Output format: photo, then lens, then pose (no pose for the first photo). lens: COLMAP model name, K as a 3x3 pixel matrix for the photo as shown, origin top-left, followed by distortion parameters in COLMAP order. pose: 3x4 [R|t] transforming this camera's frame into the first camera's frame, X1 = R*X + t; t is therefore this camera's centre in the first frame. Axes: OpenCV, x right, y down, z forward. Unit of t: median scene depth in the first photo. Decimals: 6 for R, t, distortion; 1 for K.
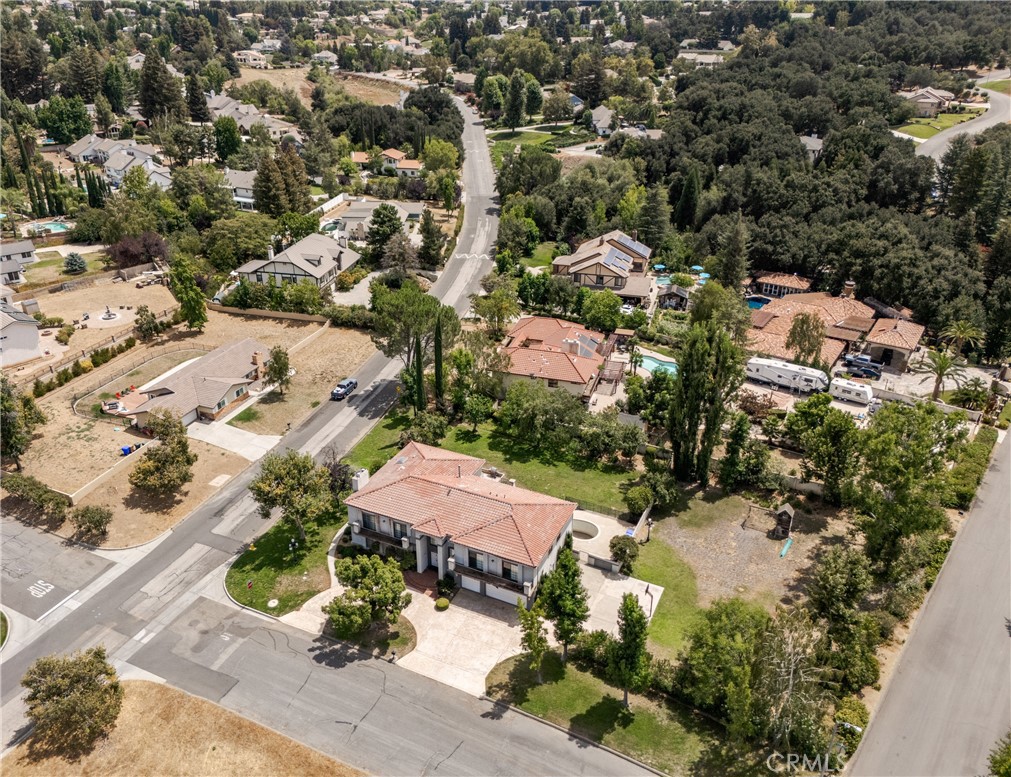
lens RADIAL K [[775.7, 0, 490.8], [0, 775.7, 383.5], [0, 0, 1]] dist [0.055309, -0.046526]
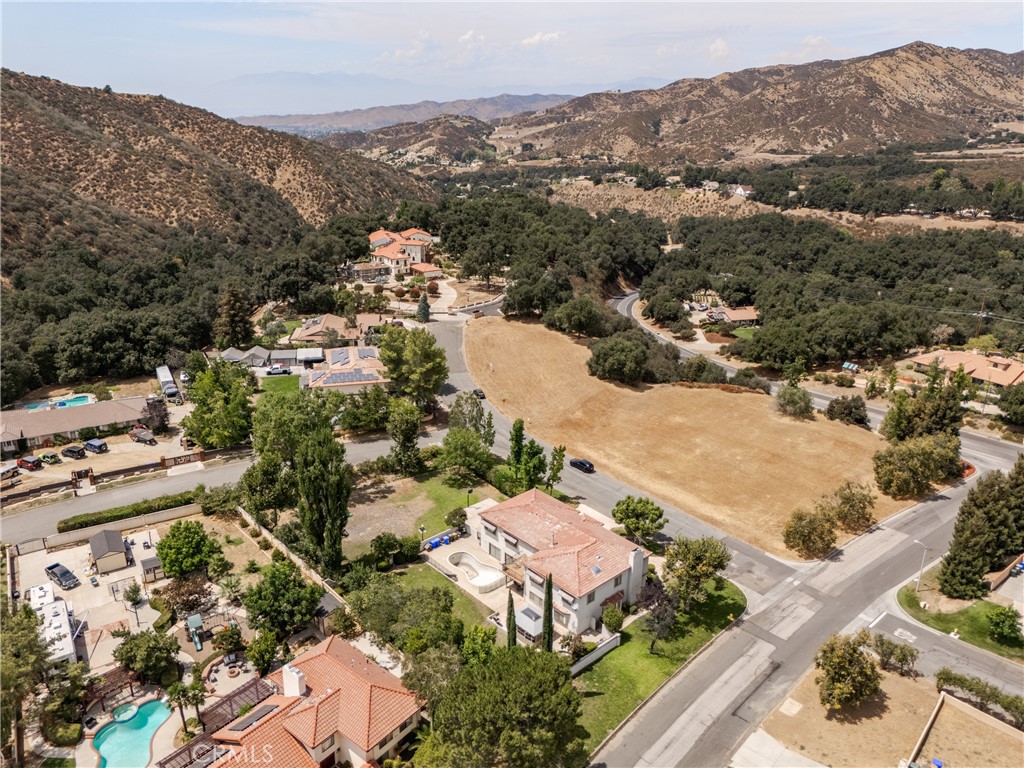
lens RADIAL K [[763.9, 0, 516.1], [0, 763.9, 383.1], [0, 0, 1]] dist [0.062980, -0.061879]
pose [[-0.932148, -0.133640, 0.336513, -0.218508], [0.153257, 0.696408, 0.701090, -0.549311], [-0.328044, 0.705093, -0.628674, 0.992792]]
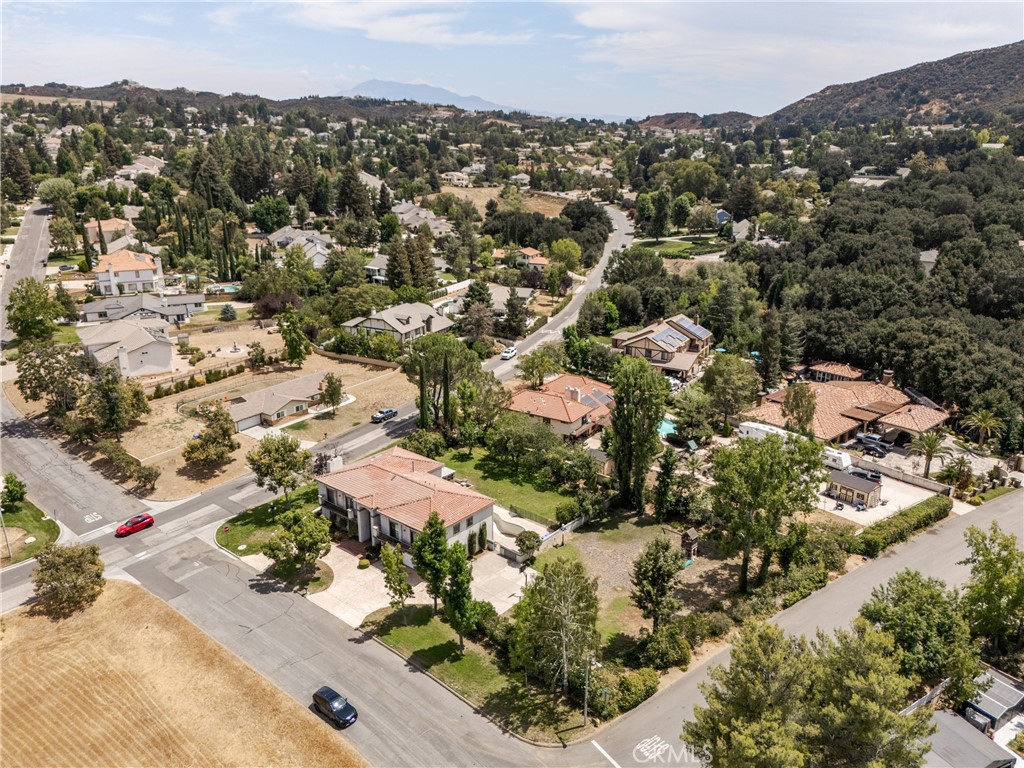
lens RADIAL K [[763.9, 0, 516.1], [0, 763.9, 383.1], [0, 0, 1]] dist [0.062980, -0.061879]
pose [[0.969652, 0.079002, -0.231372, 0.235734], [-0.111970, 0.984770, -0.133003, 0.079045], [0.217341, 0.154874, 0.963731, -0.076215]]
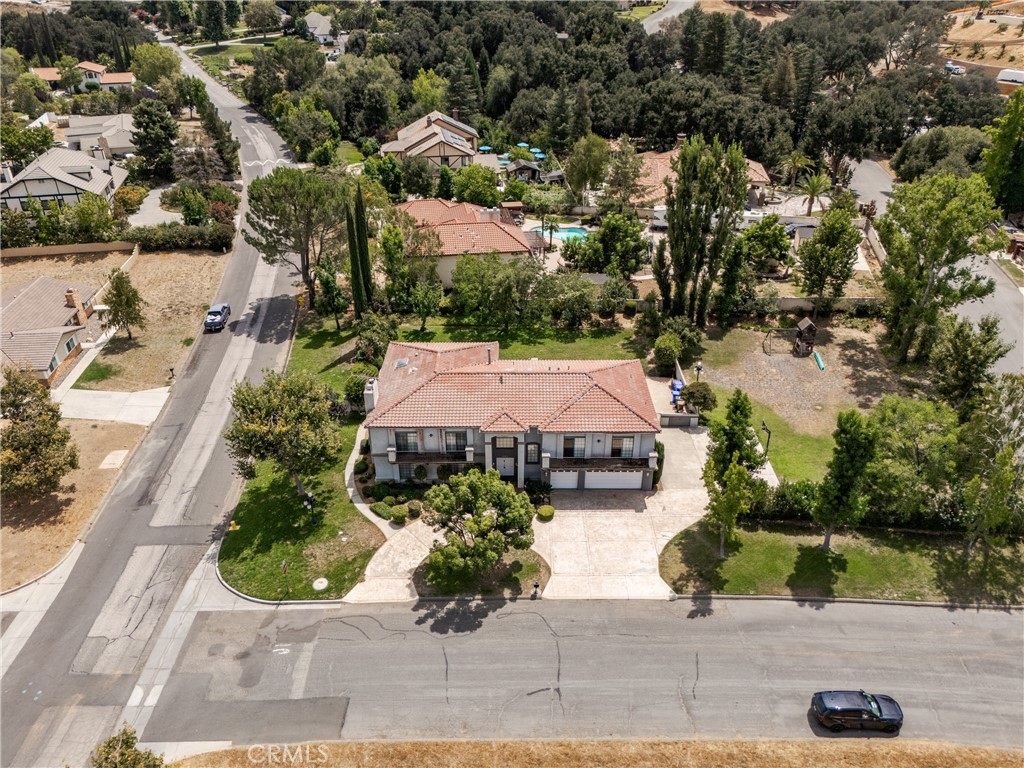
lens RADIAL K [[753.0, 0, 512.0], [0, 753.0, 384.0], [0, 0, 1]] dist [0.055383, -0.052570]
pose [[0.897652, -0.220674, 0.381476, -0.197185], [0.193732, 0.975071, 0.108182, 0.040066], [-0.395839, -0.023206, 0.918027, 0.186070]]
